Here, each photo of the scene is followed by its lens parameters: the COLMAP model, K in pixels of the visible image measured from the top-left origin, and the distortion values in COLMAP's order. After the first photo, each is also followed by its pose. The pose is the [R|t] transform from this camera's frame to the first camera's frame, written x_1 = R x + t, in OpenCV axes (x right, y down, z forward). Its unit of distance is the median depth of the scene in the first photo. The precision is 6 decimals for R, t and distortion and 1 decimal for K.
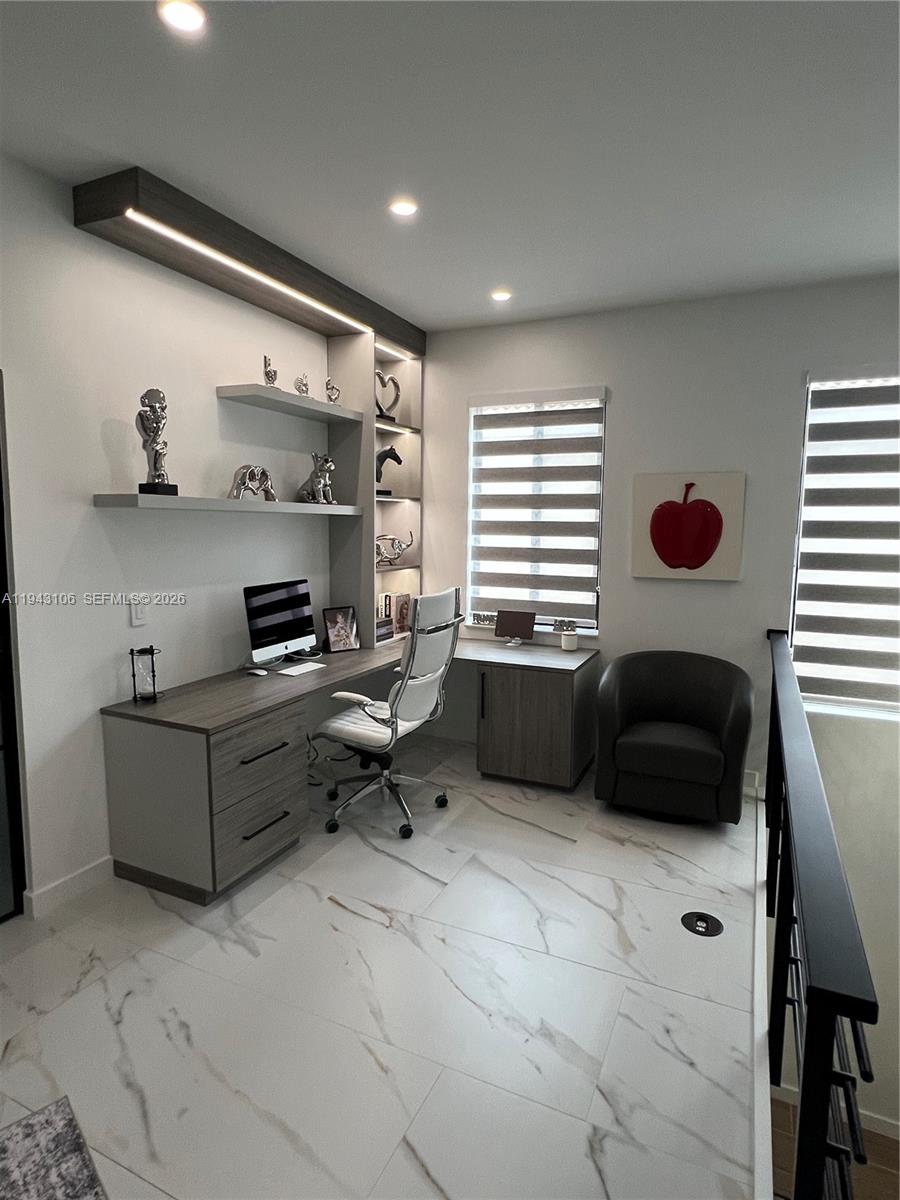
lens RADIAL K [[661.7, 0, 450.7], [0, 661.7, 599.8], [0, 0, 1]] dist [-0.003573, 0.001259]
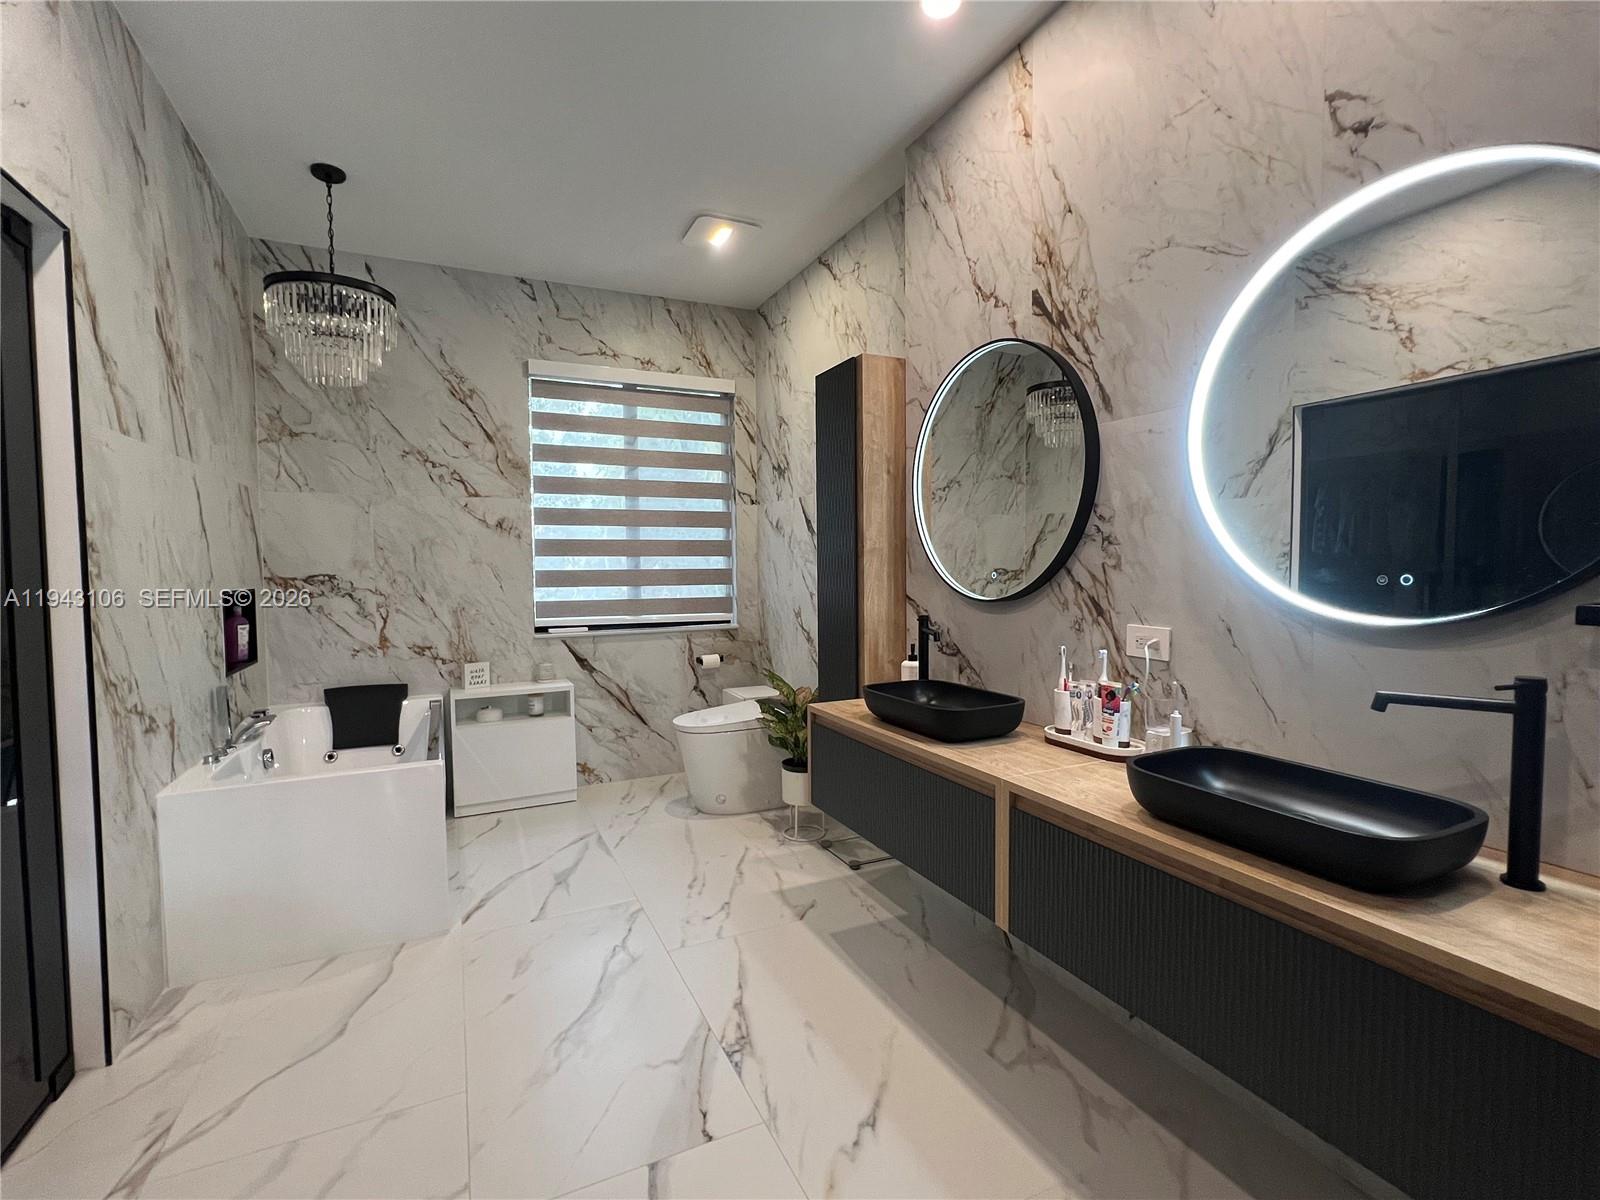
lens RADIAL K [[728.5, 0, 795.7], [0, 728.5, 598.2], [0, 0, 1]] dist [-0.006259, 0.002423]
pose [[-0.774757, -0.030601, 0.631518, -0.865814], [0.079881, 0.986087, 0.145781, -0.053112], [-0.627193, 0.163391, -0.761533, 1.123258]]
